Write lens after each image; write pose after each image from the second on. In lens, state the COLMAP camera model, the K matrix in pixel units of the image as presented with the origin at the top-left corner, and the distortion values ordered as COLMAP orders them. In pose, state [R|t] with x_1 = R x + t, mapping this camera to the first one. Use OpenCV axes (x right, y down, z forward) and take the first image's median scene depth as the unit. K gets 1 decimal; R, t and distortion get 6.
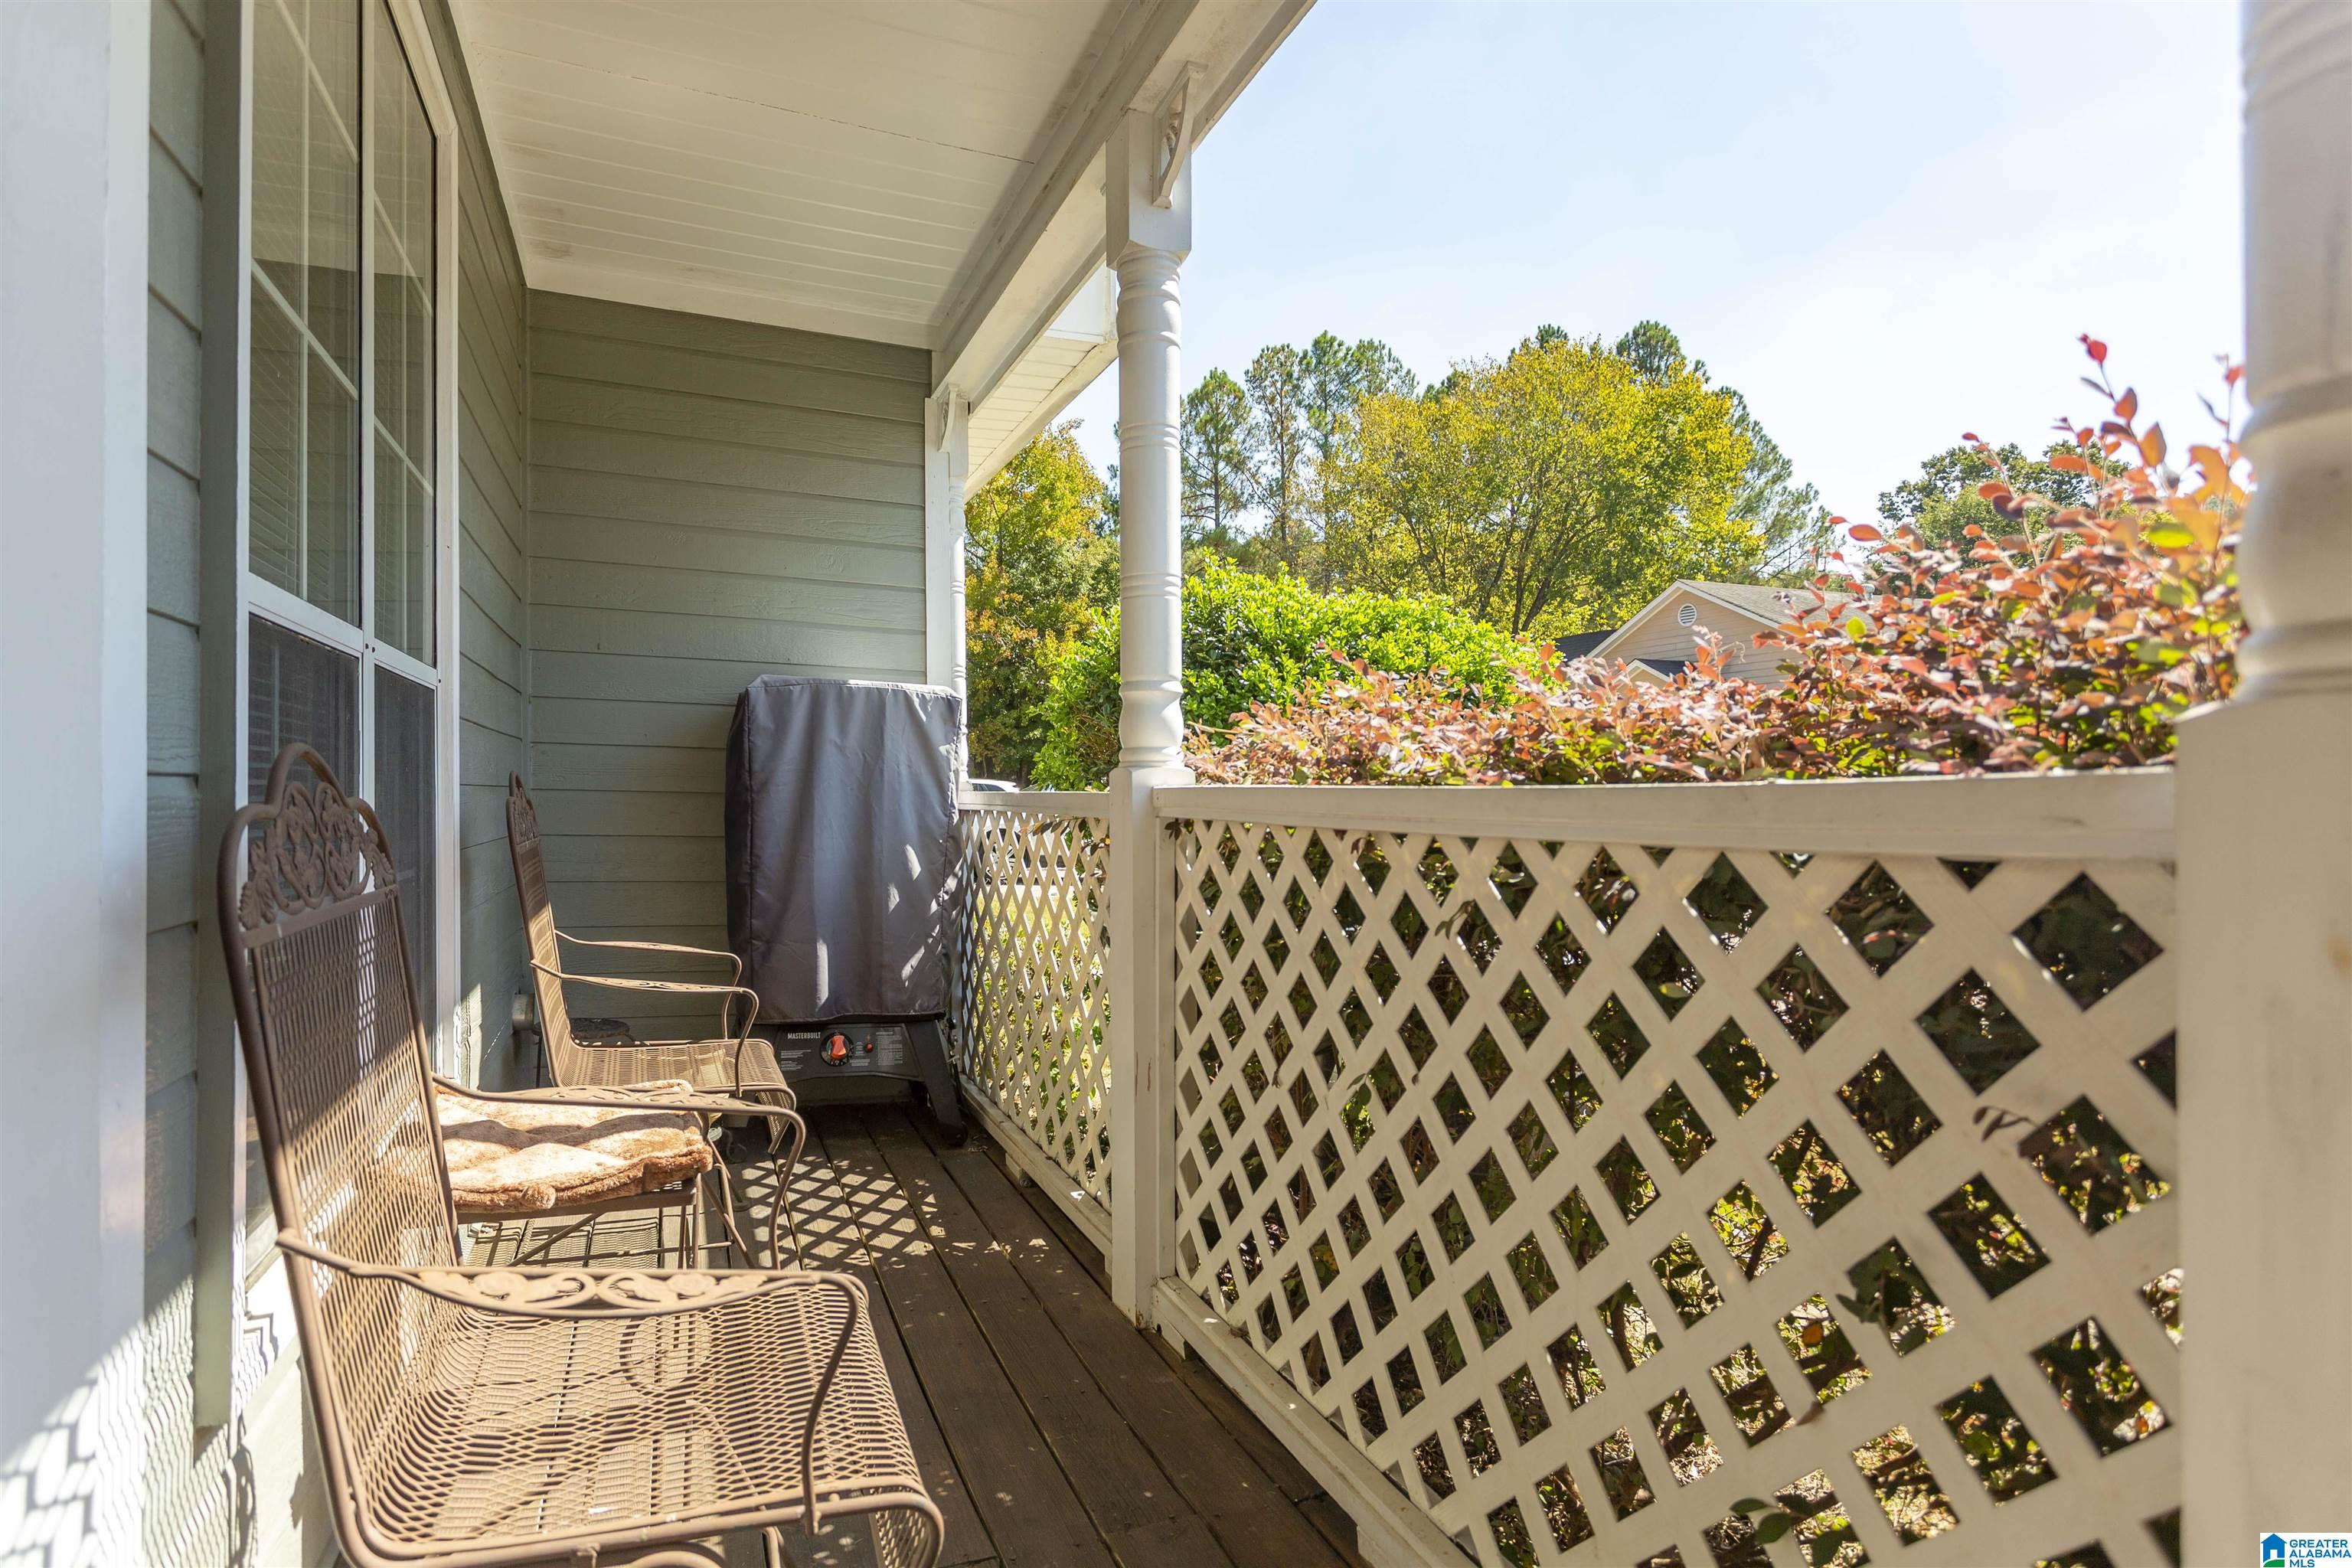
lens RADIAL K [[1198.8, 0, 1069.1], [0, 1198.8, 790.7], [0, 0, 1]] dist [-0.001873, 0.002084]
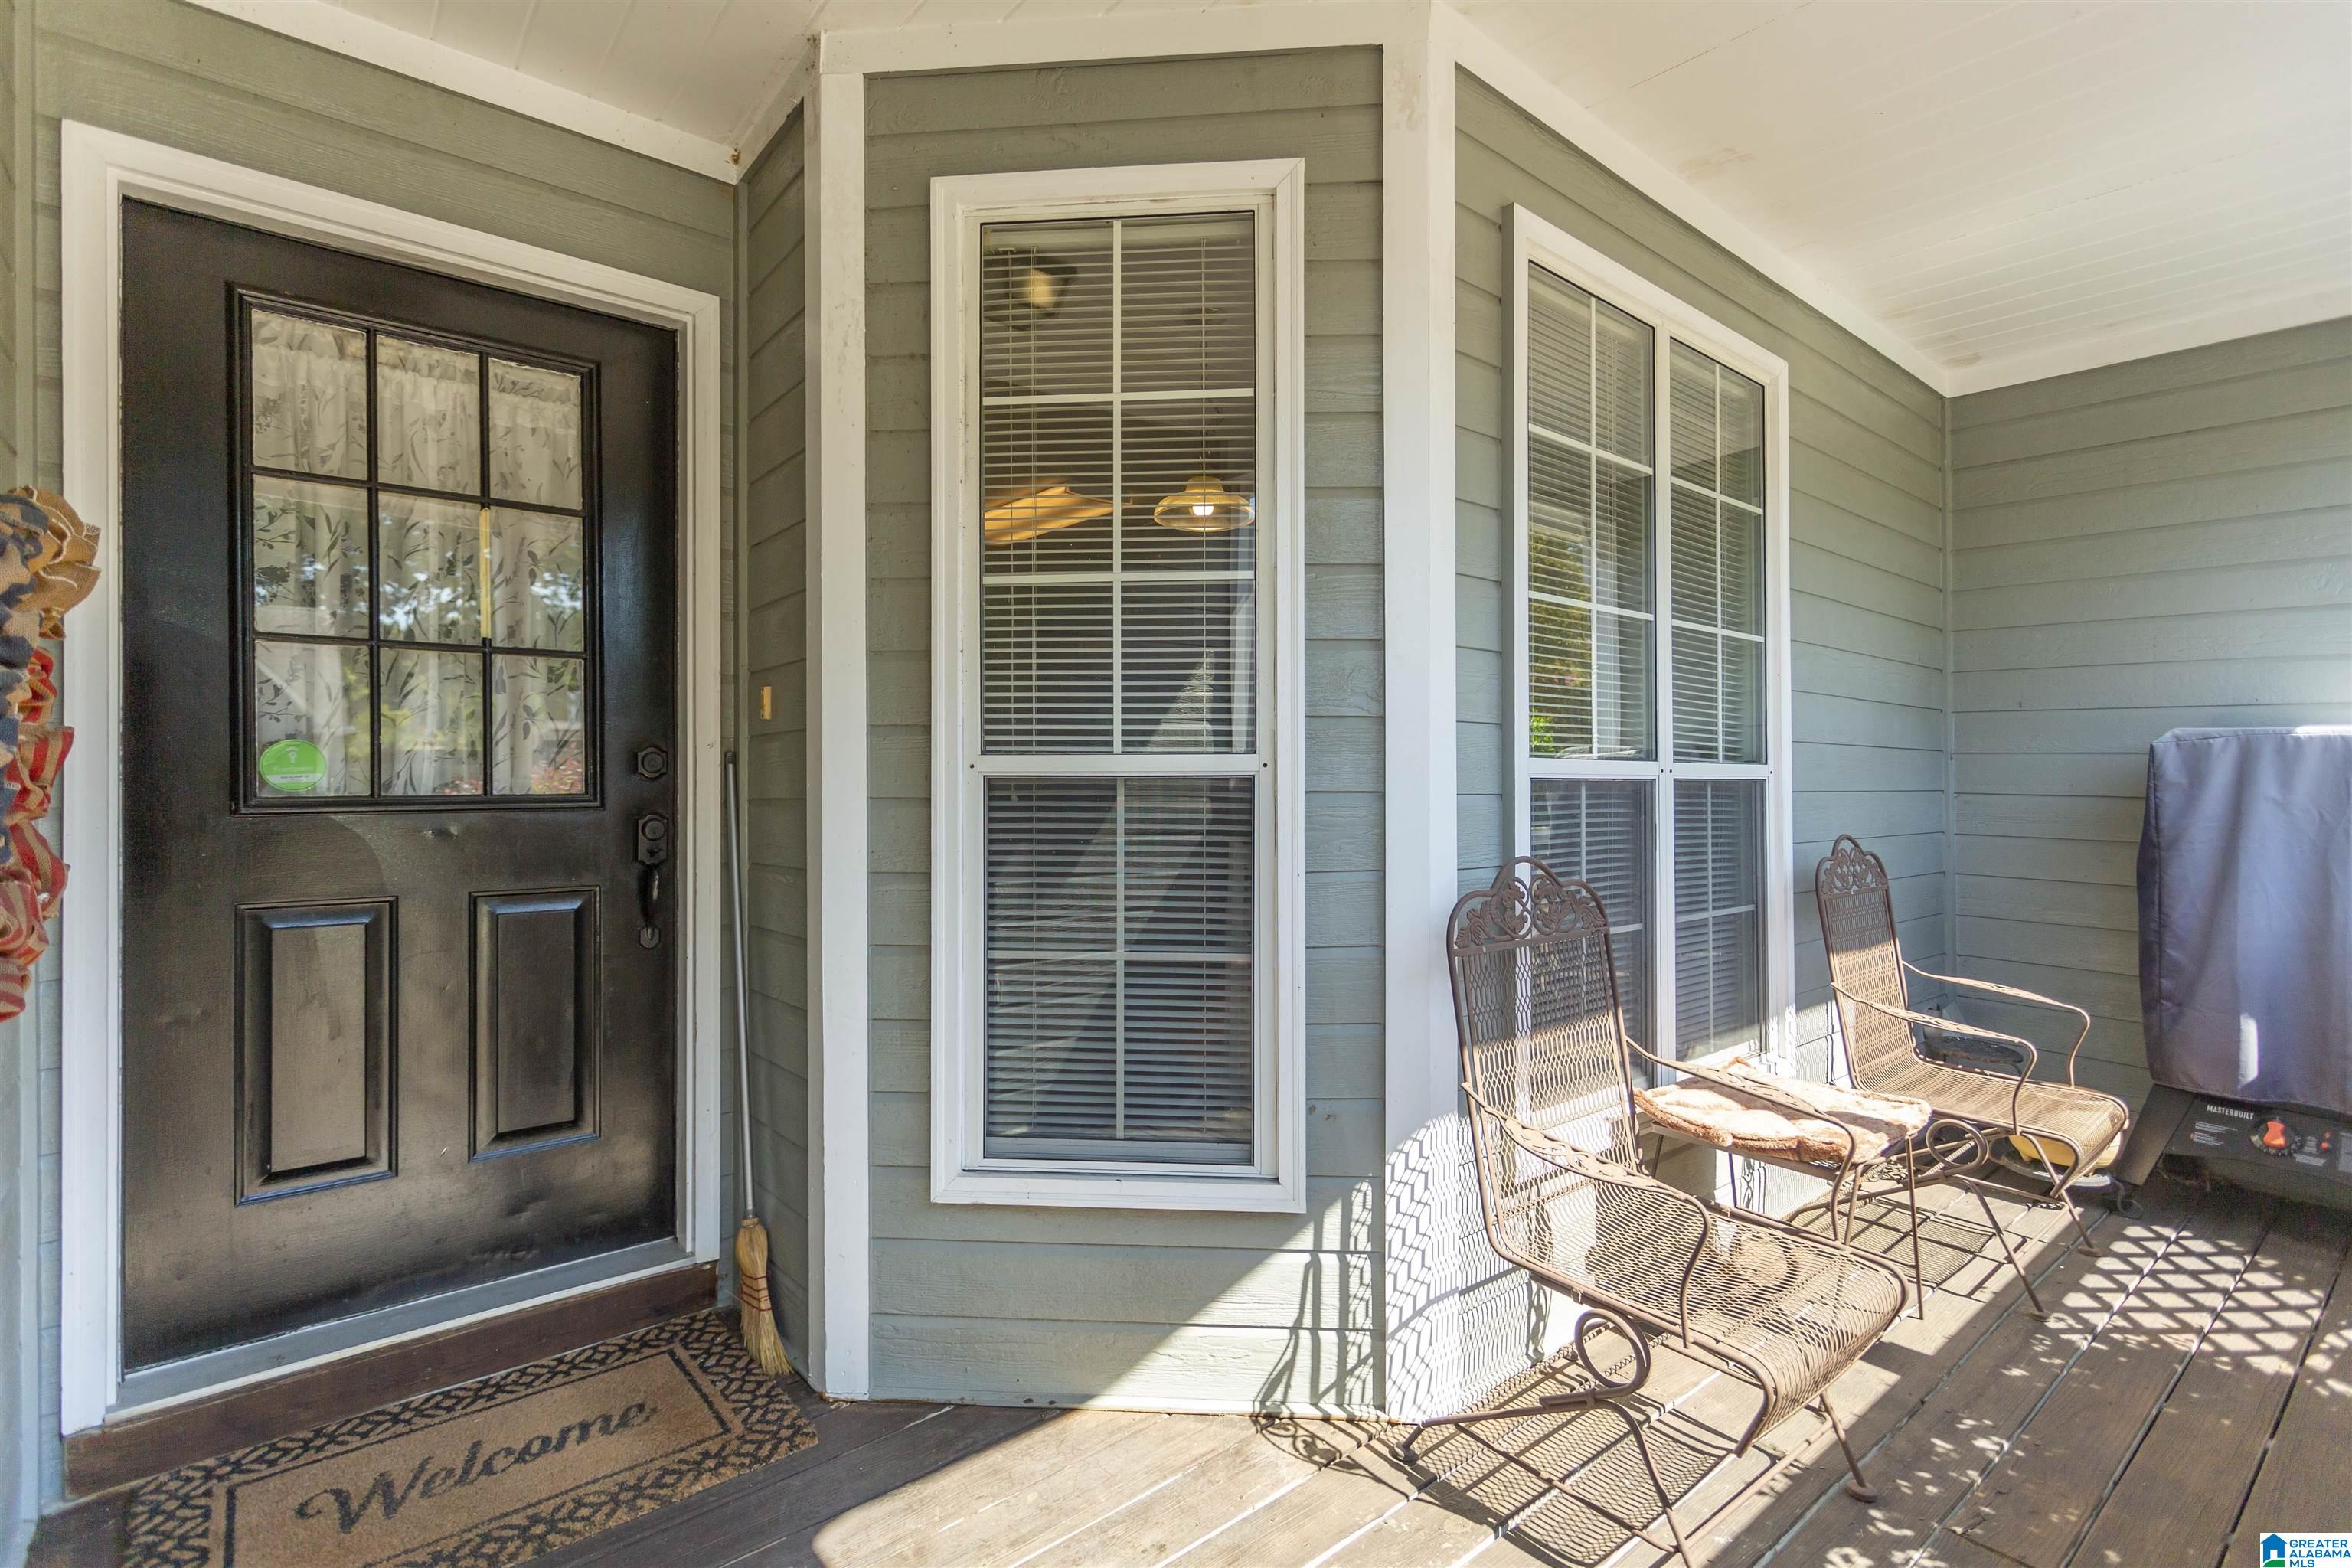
lens RADIAL K [[1122.2, 0, 1164.4], [0, 1122.2, 774.9], [0, 0, 1]] dist [-0.000177, -0.000095]
pose [[0.322585, -0.007275, -0.946513, 0.344139], [0.008915, 0.999949, -0.004647, -0.062775], [0.946499, -0.006939, 0.322634, -0.069422]]
